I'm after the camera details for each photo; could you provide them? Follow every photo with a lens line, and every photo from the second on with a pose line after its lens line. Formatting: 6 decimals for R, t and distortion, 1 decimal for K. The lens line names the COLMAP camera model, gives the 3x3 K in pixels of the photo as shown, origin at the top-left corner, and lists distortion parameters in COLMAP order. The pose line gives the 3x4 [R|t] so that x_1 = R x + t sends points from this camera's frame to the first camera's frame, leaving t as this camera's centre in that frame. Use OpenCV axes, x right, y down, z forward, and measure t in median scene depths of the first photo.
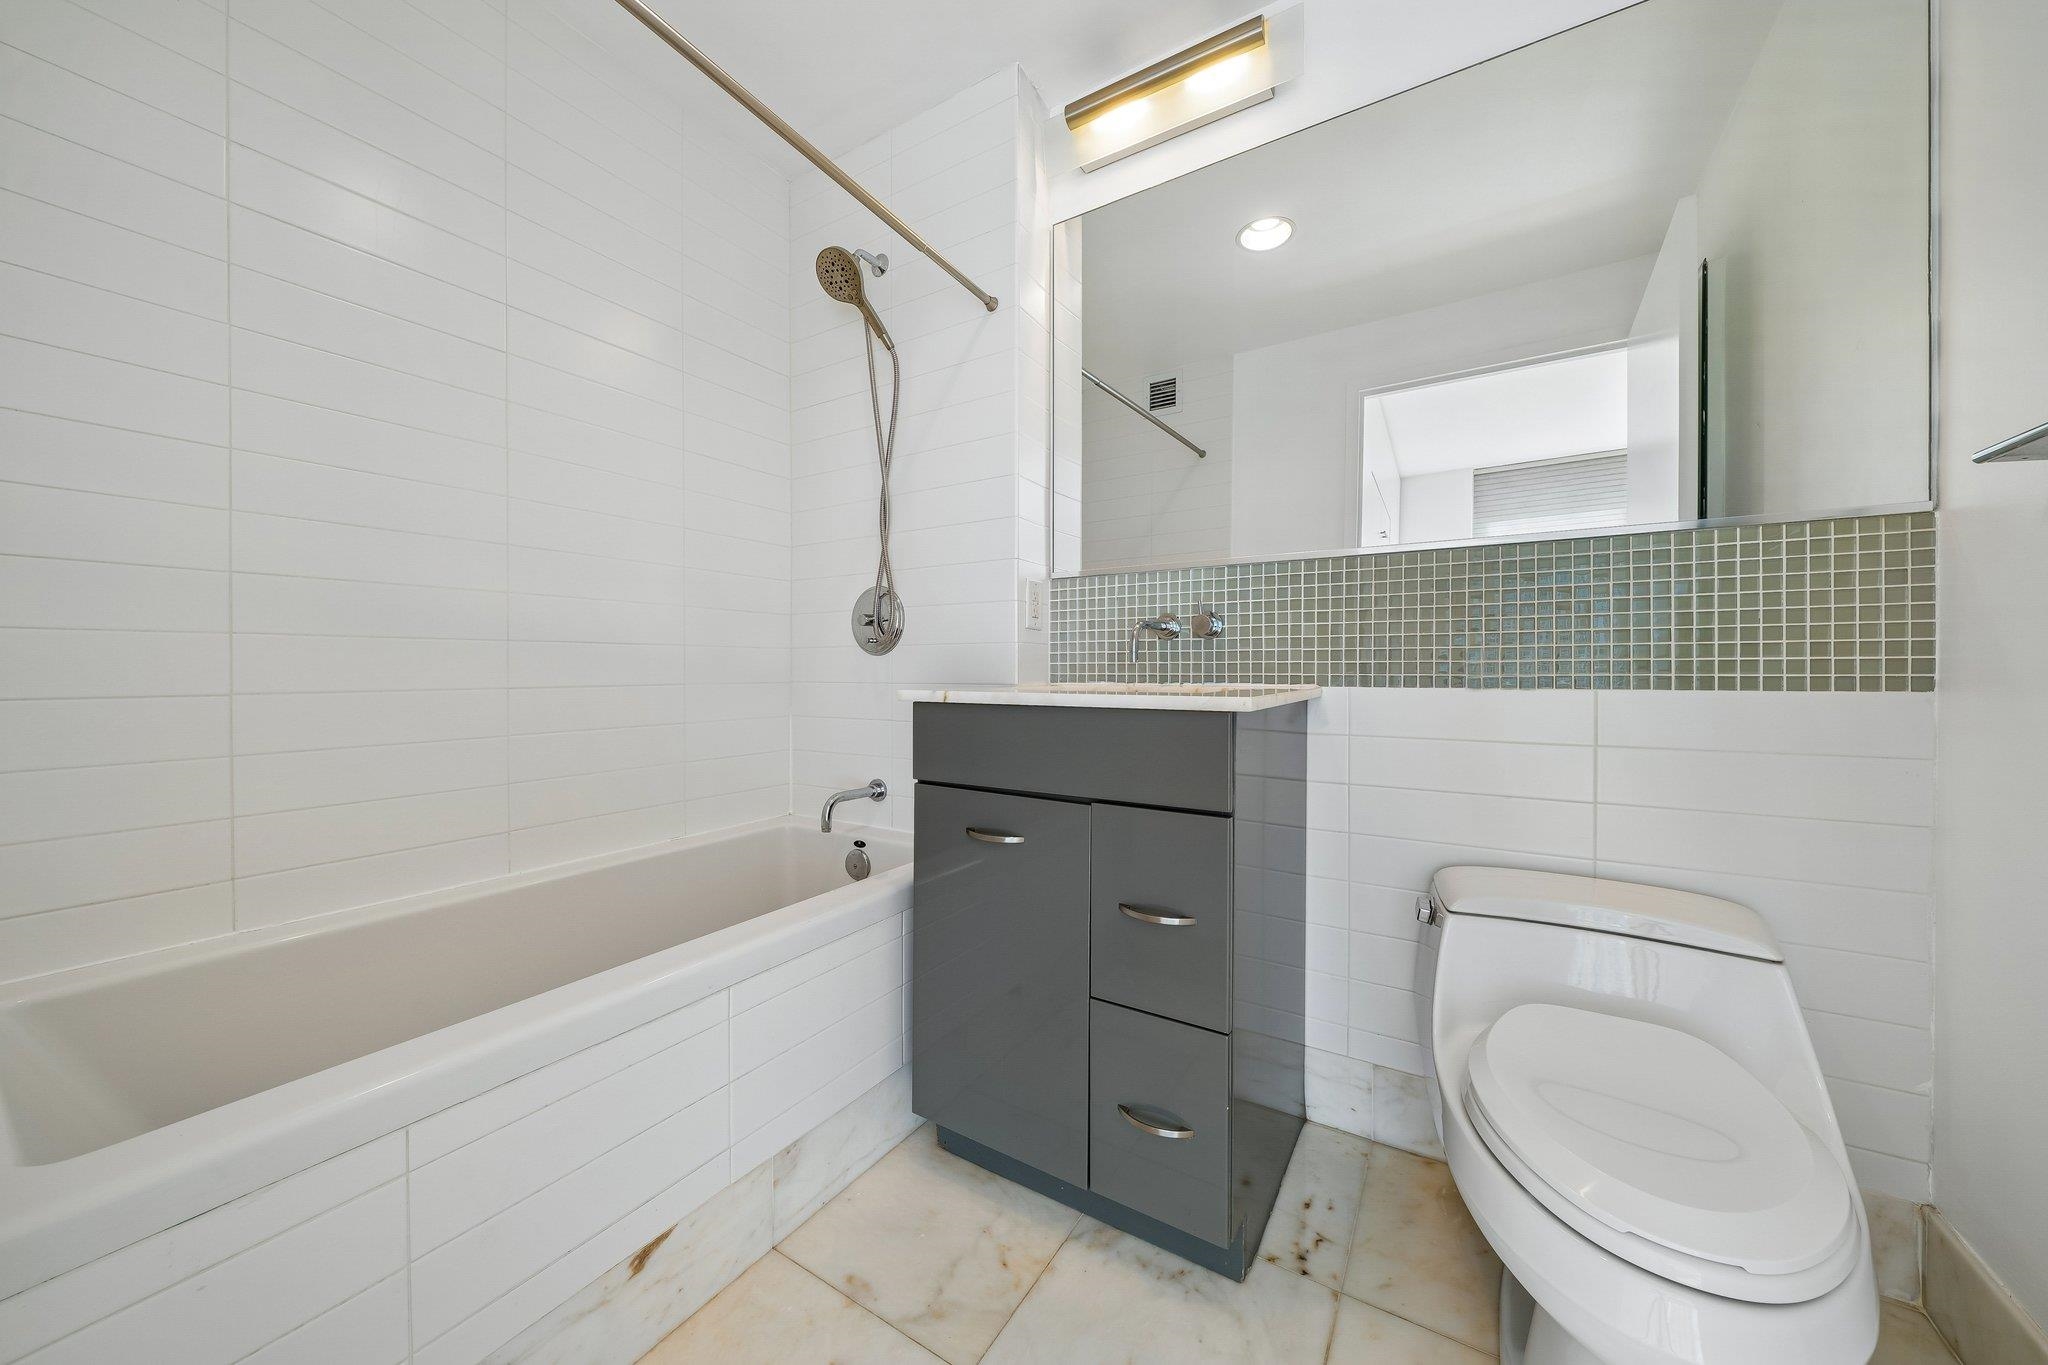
lens RADIAL K [[715.1, 0, 1017.3], [0, 715.1, 683.2], [0, 0, 1]] dist [-0.016281, 0.000284]
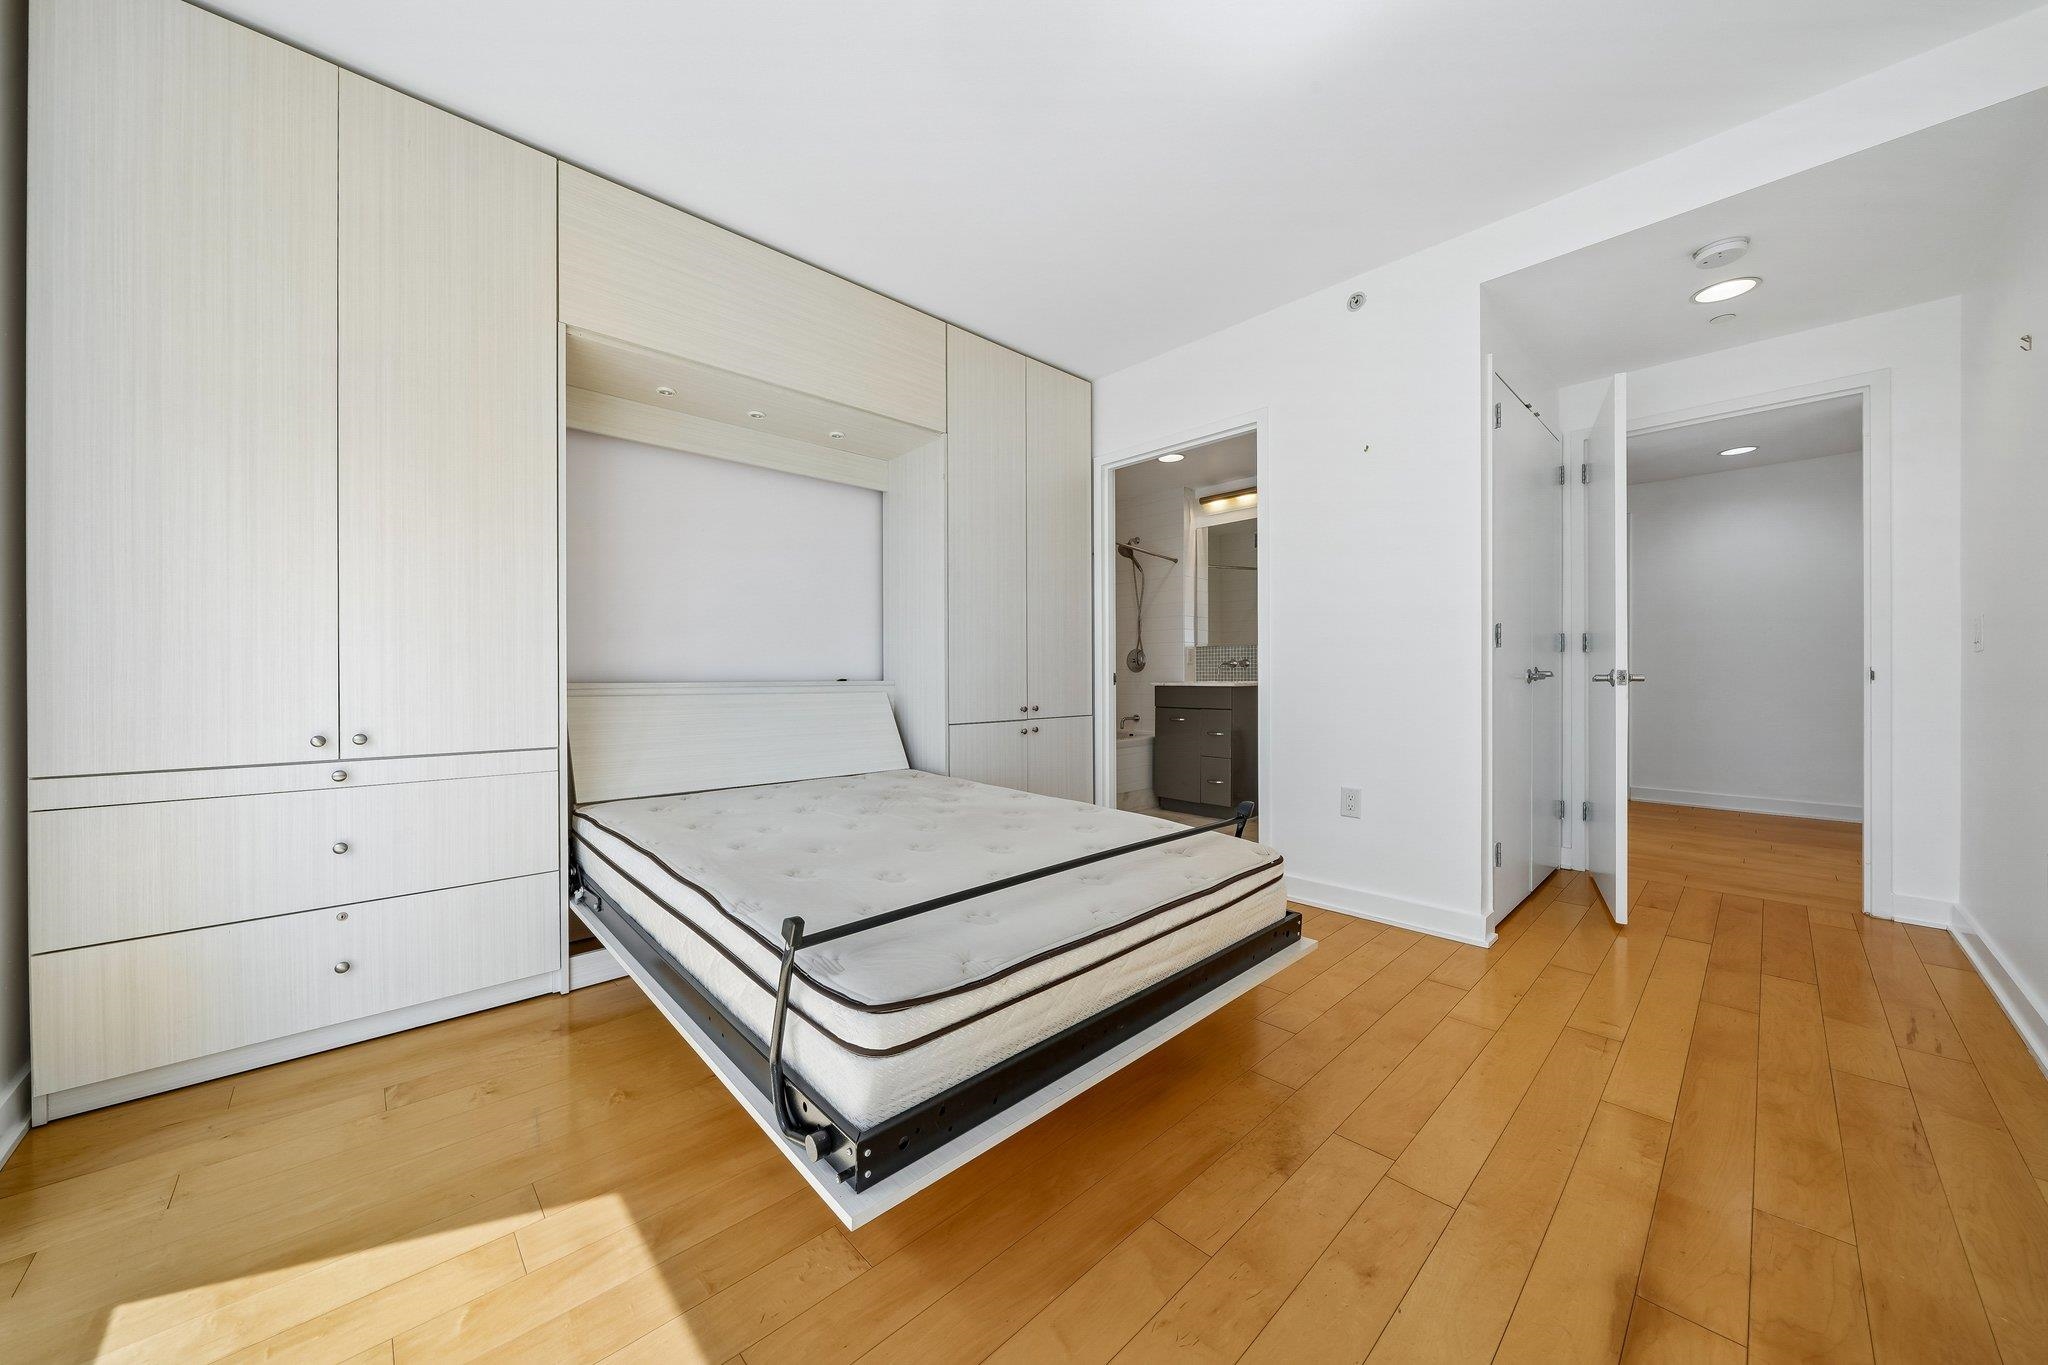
lens RADIAL K [[715.1, 0, 1002.3], [0, 715.1, 682.1], [0, 0, 1]] dist [-0.016281, 0.000284]
pose [[0.959005, -0.000427, -0.283388, 0.114566], [-0.001977, 0.999964, -0.008196, 0.027087], [0.283382, 0.008420, 0.958970, -2.085580]]
